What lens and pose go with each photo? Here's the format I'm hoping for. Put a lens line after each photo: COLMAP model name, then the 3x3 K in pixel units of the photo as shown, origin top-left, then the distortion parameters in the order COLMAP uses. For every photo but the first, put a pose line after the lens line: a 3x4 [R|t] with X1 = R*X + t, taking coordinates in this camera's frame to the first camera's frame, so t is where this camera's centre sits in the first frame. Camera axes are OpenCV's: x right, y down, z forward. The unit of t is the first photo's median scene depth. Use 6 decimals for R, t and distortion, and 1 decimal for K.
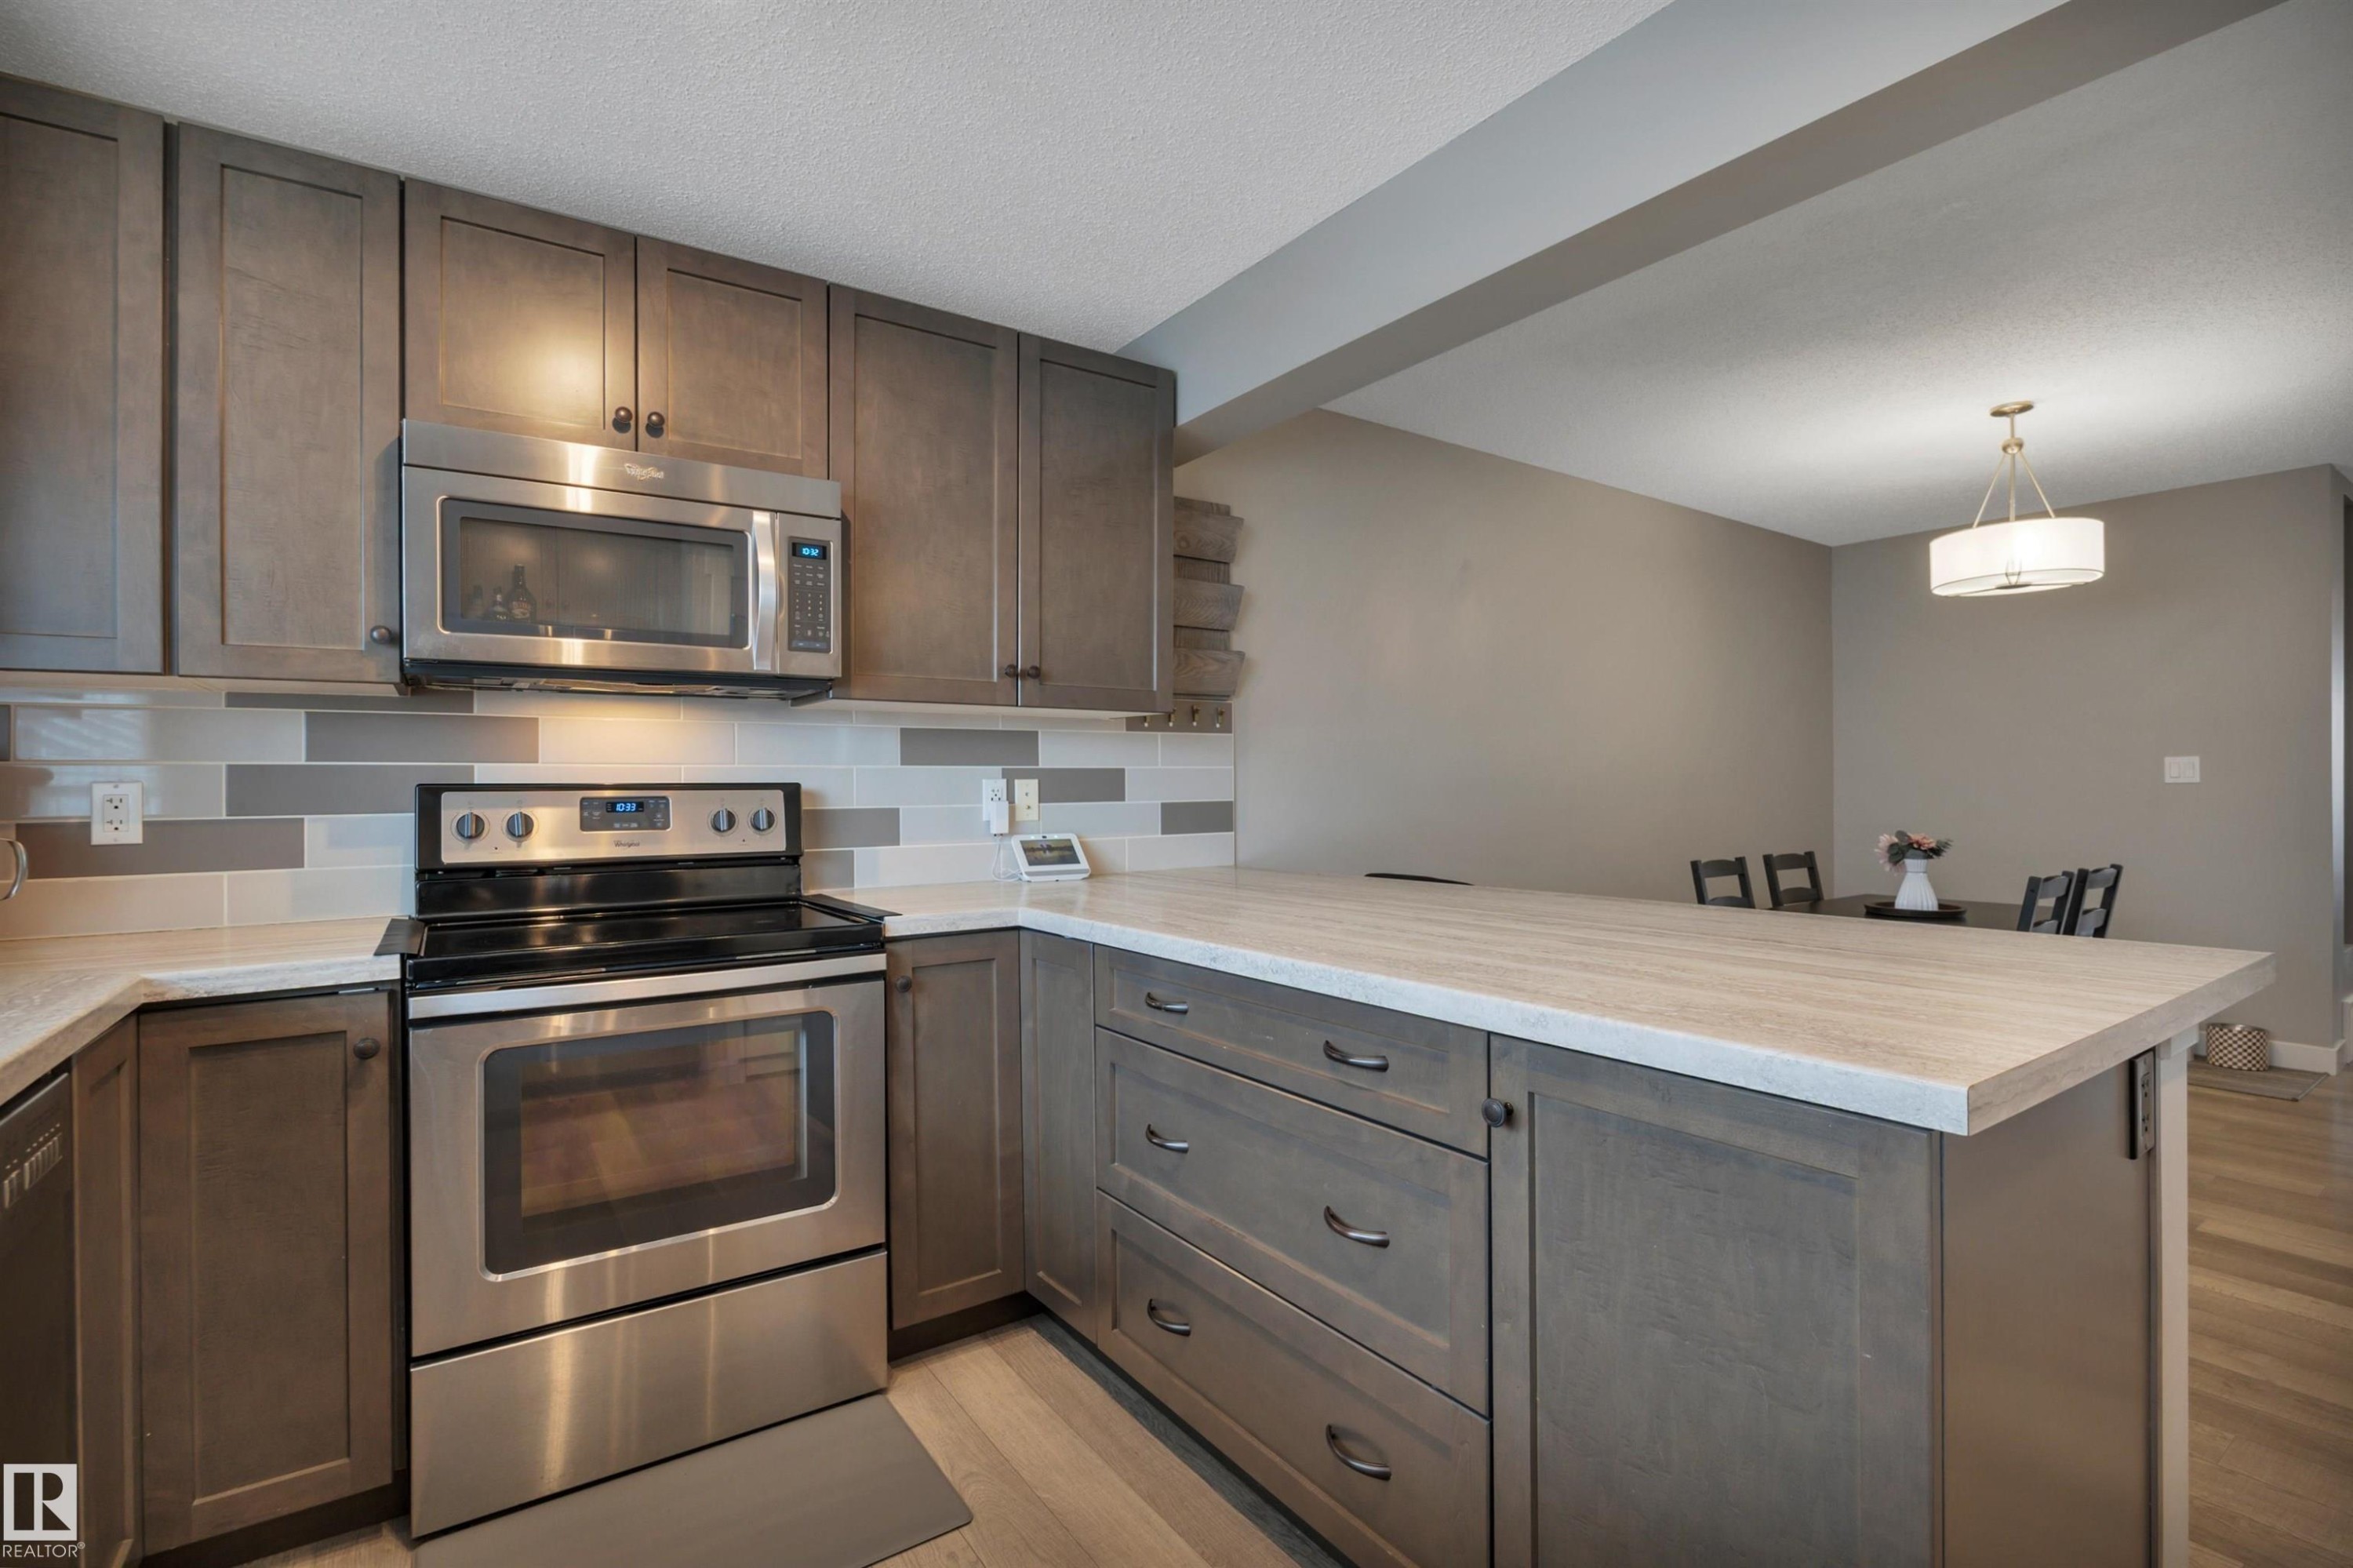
lens RADIAL K [[1070.1, 0, 1166.9], [0, 1070.1, 777.4], [0, 0, 1]] dist [-0.017188, 0.000963]
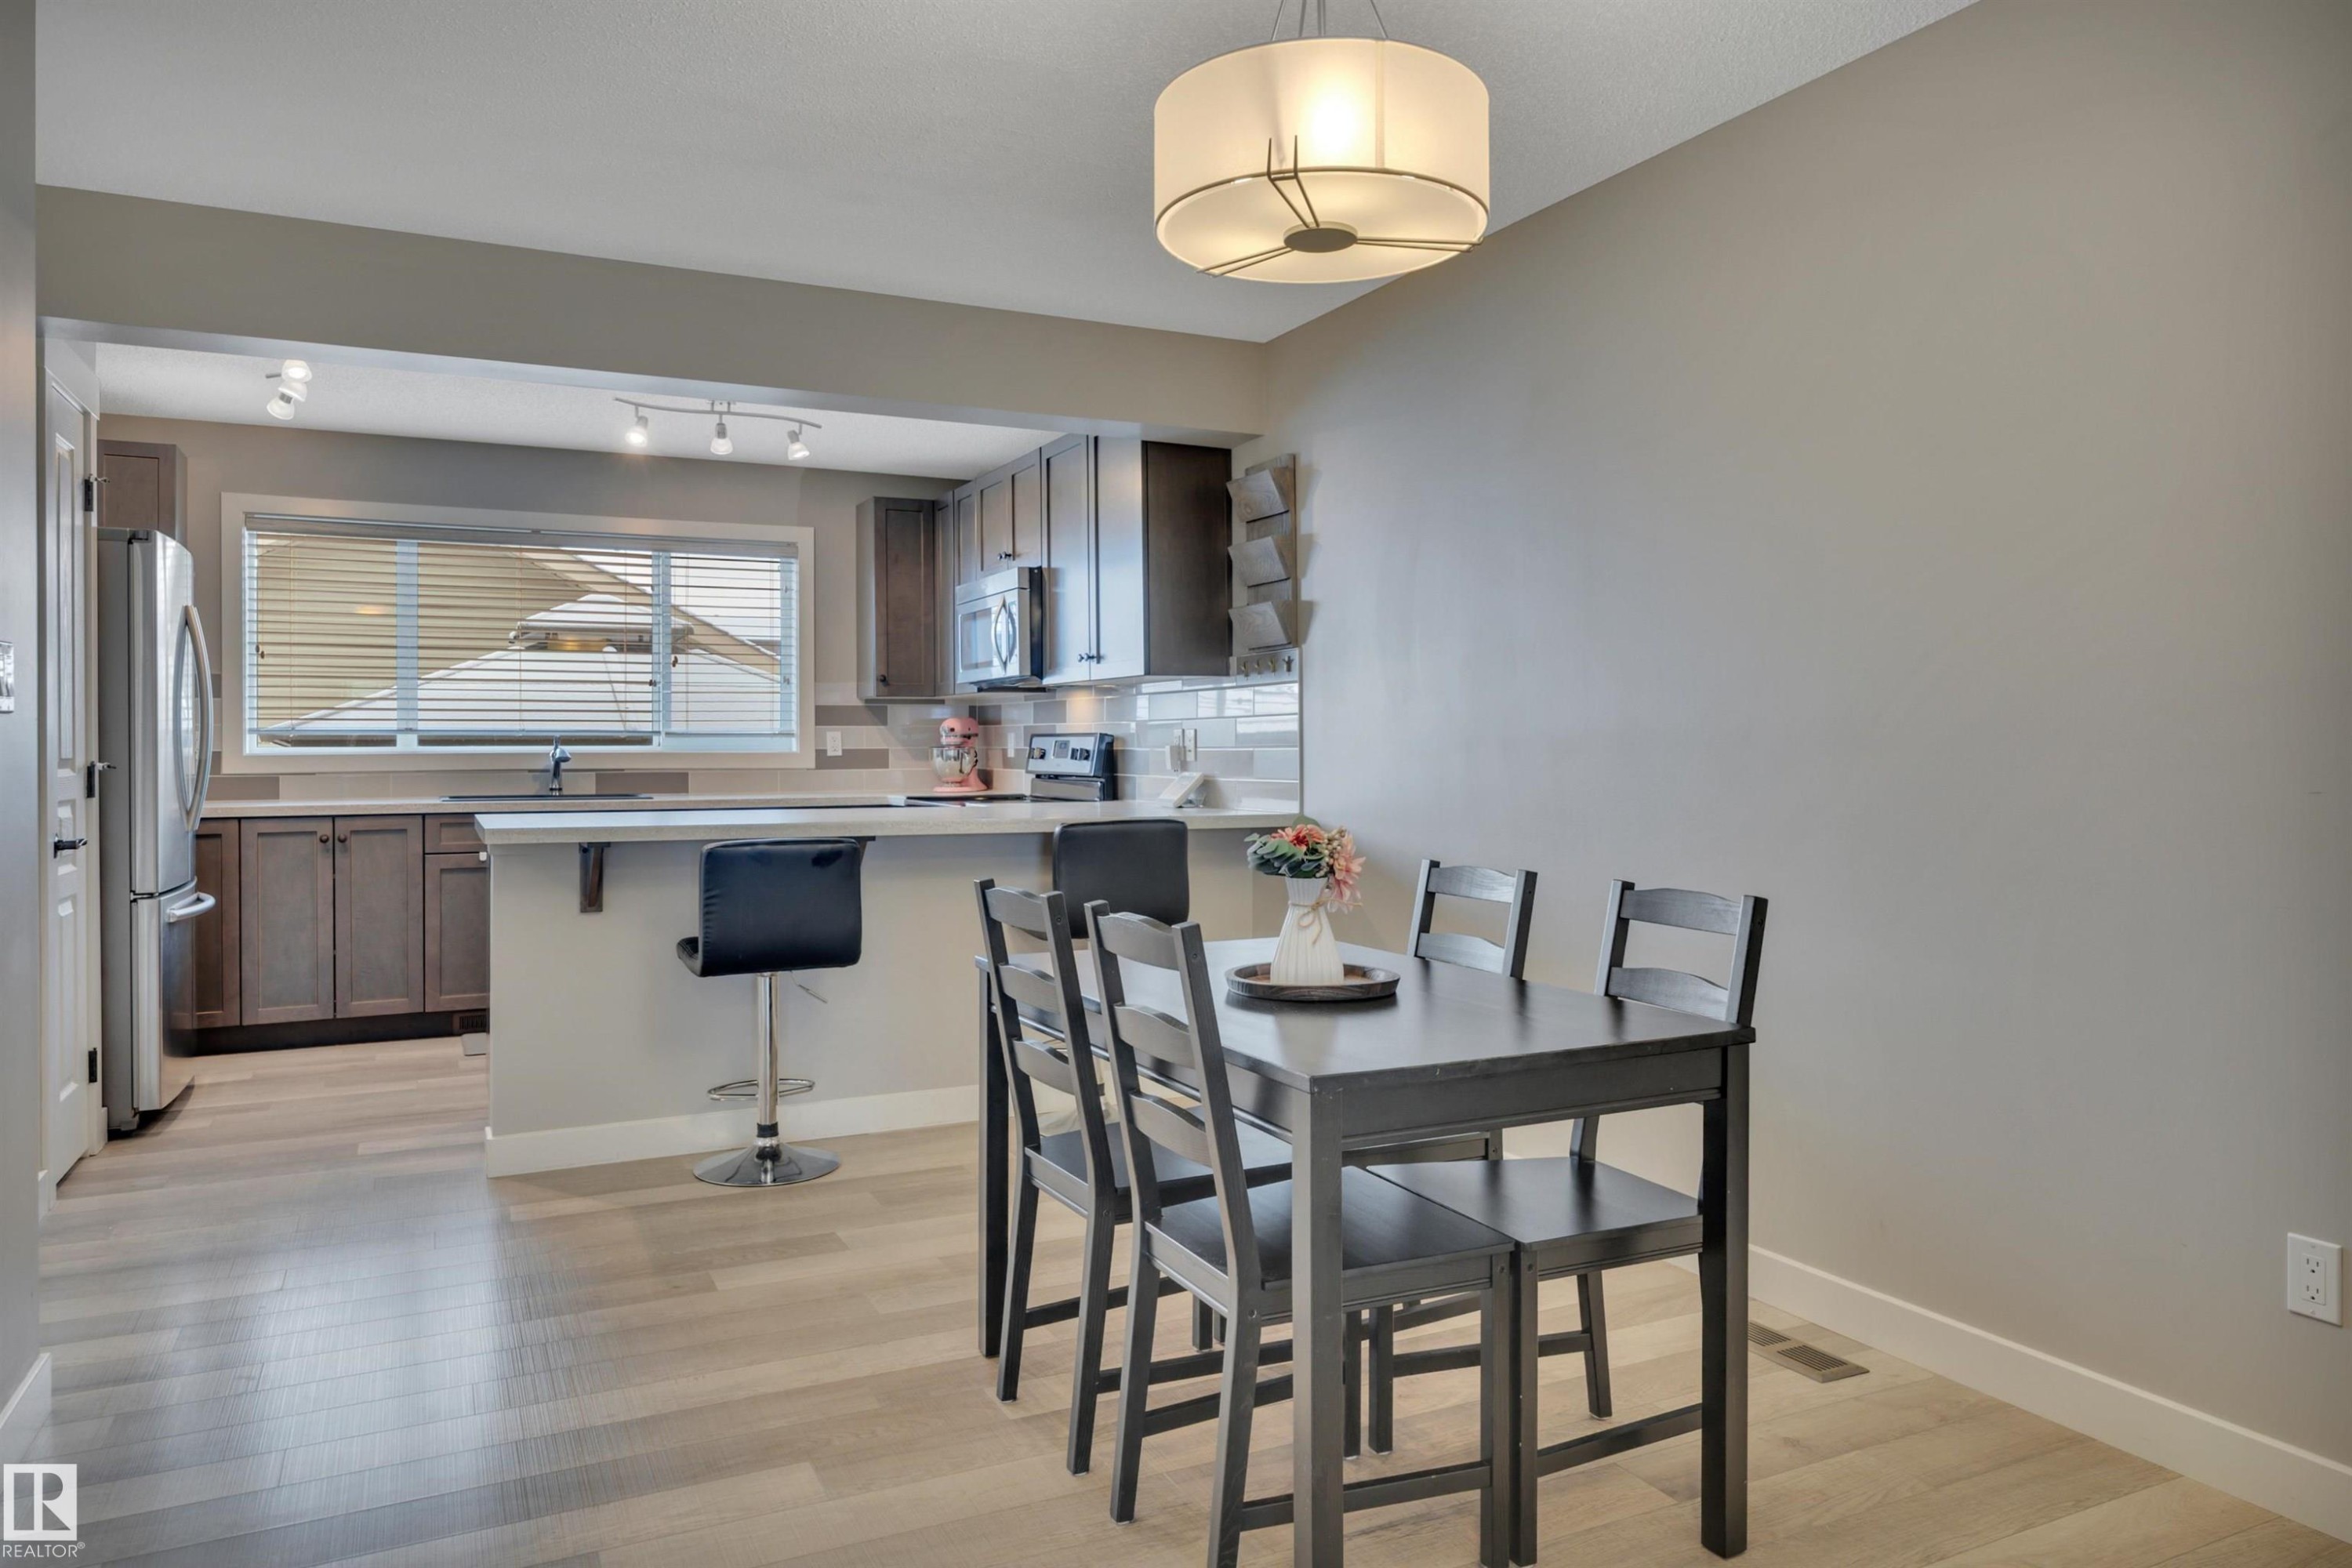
lens RADIAL K [[1485.2, 0, 1151.5], [0, 1485.2, 734.8], [0, 0, 1]] dist [0.001821, 0.001502]
pose [[-0.146007, 0.001846, -0.989282, 2.258353], [0.011044, 0.999939, 0.000236, 0.010823], [0.989222, -0.010891, -0.146018, 1.664015]]
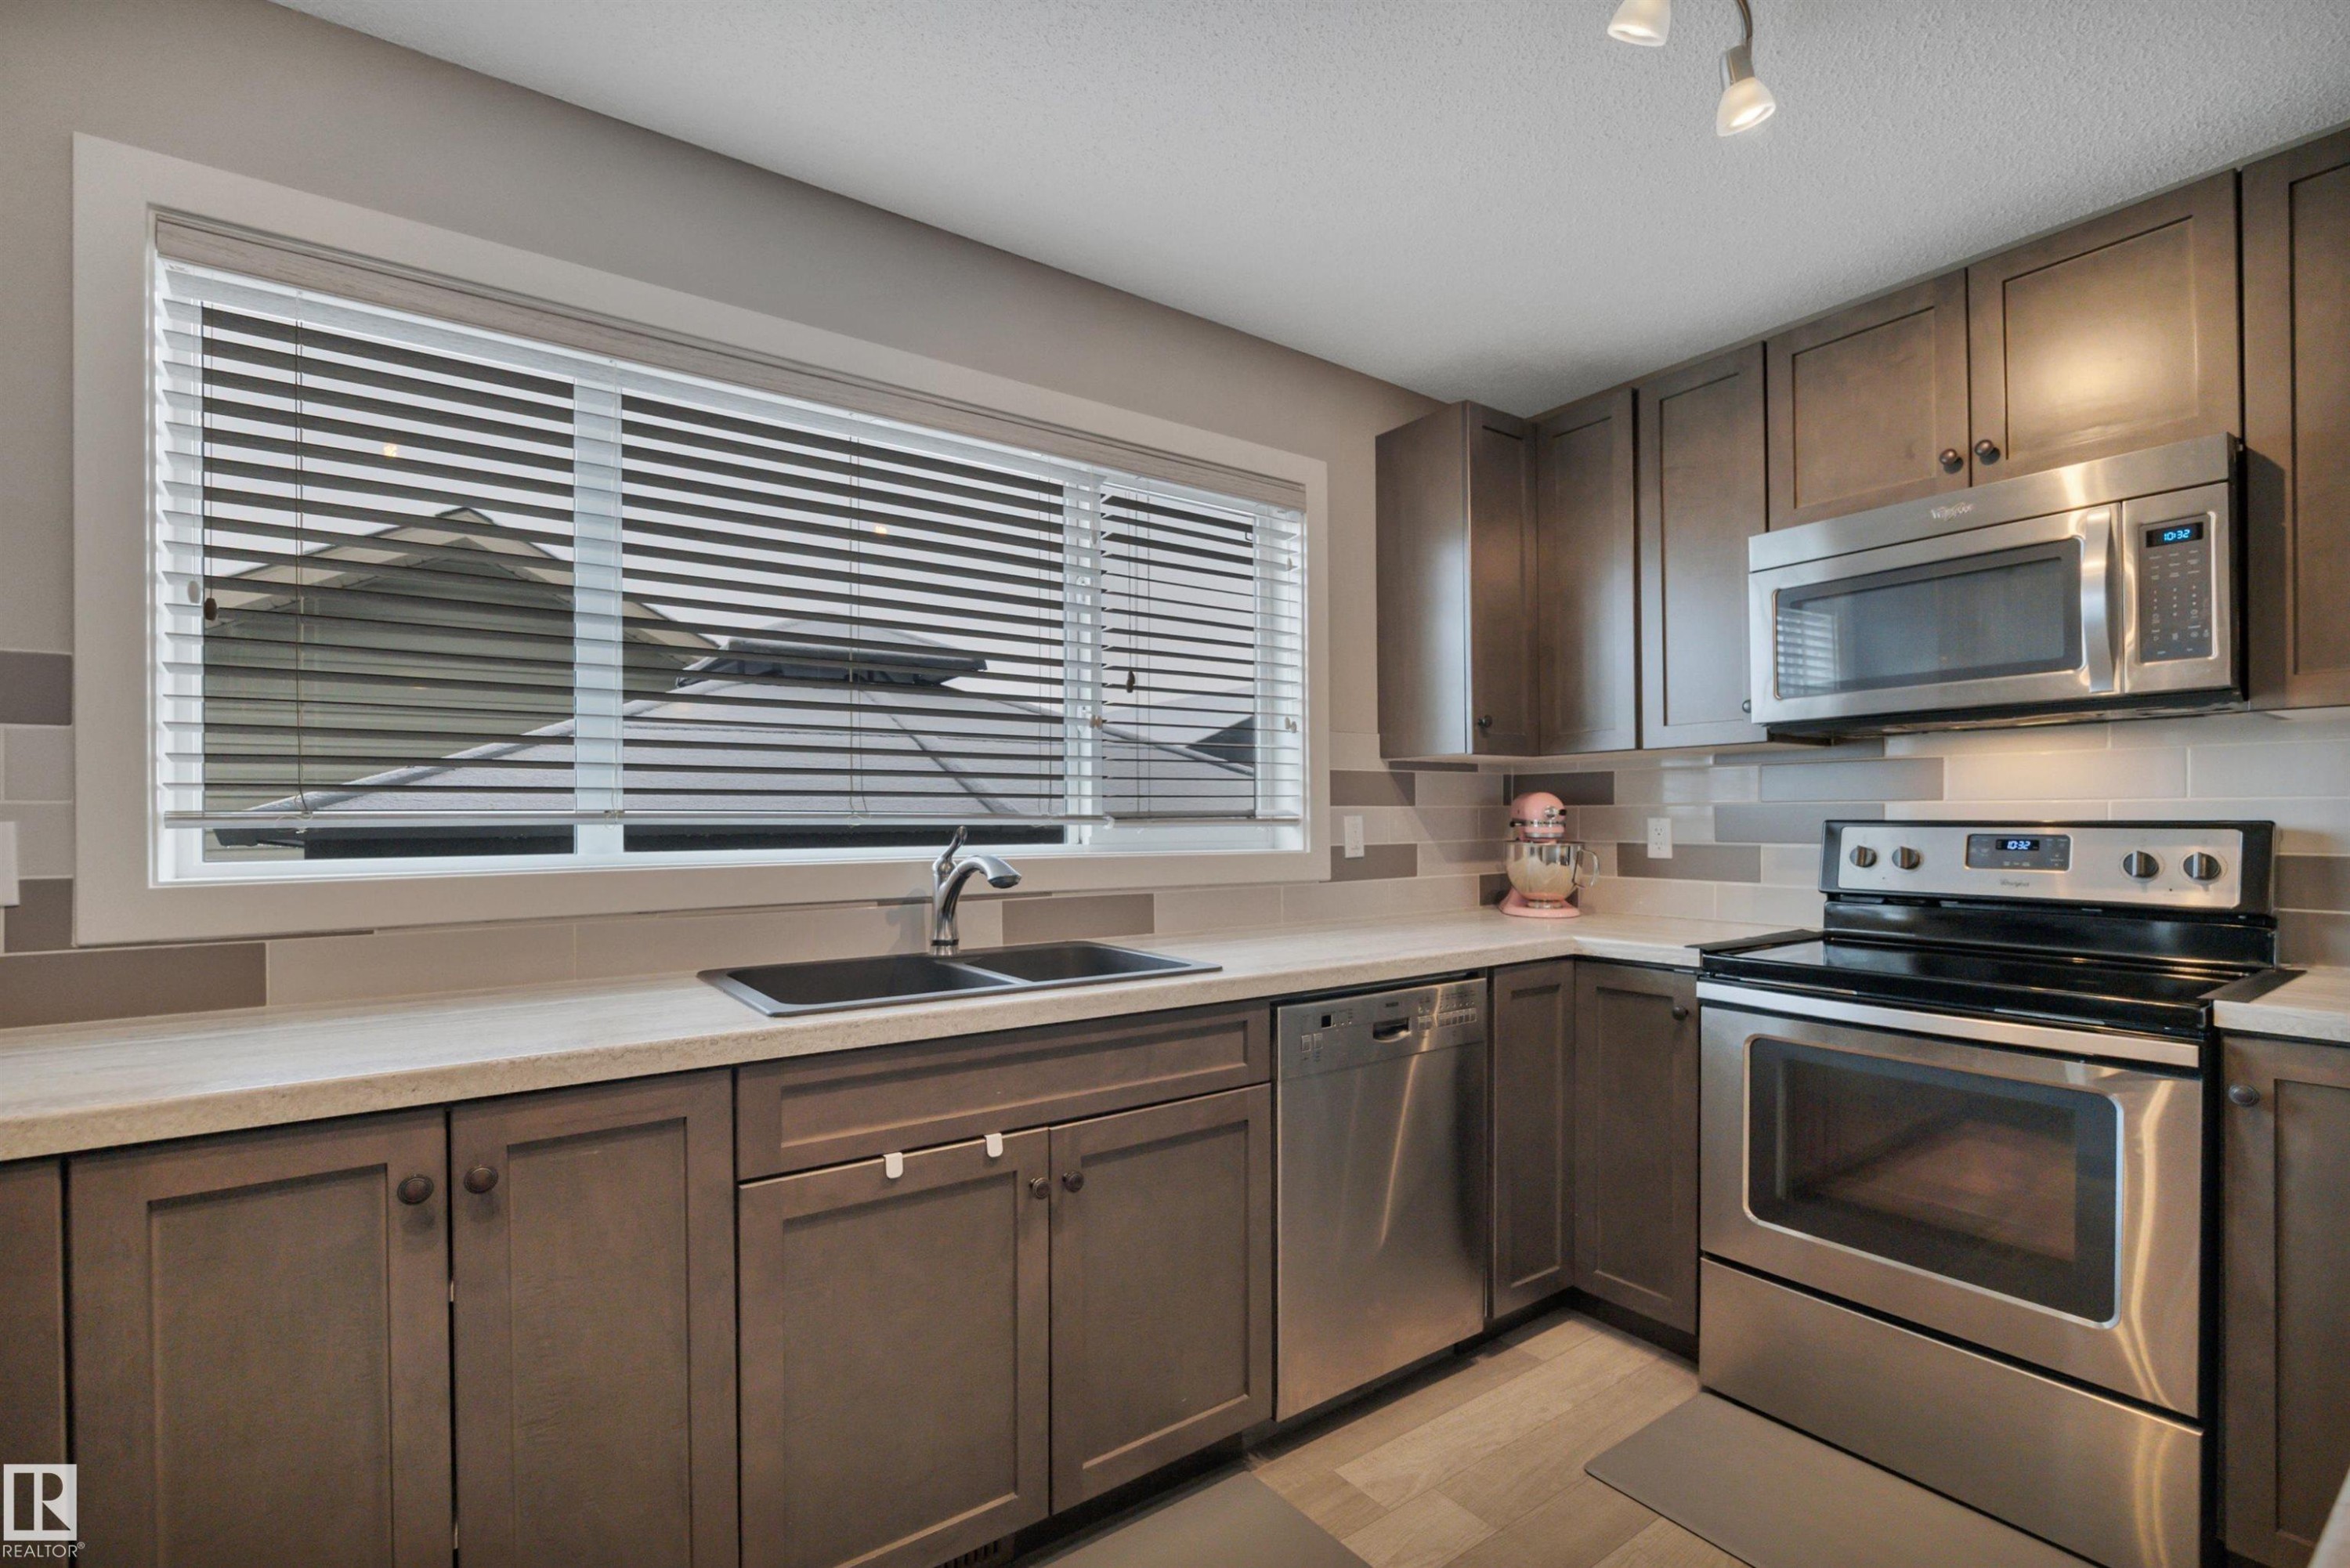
lens RADIAL K [[1029.0, 0, 1179.5], [0, 1029.0, 819.6], [0, 0, 1]] dist [-0.006509, 0.000146]
pose [[0.019752, 0.008458, -0.999769, 0.435864], [0.011049, 0.999901, 0.008677, -0.012383], [0.999744, -0.011218, 0.019656, 0.239391]]
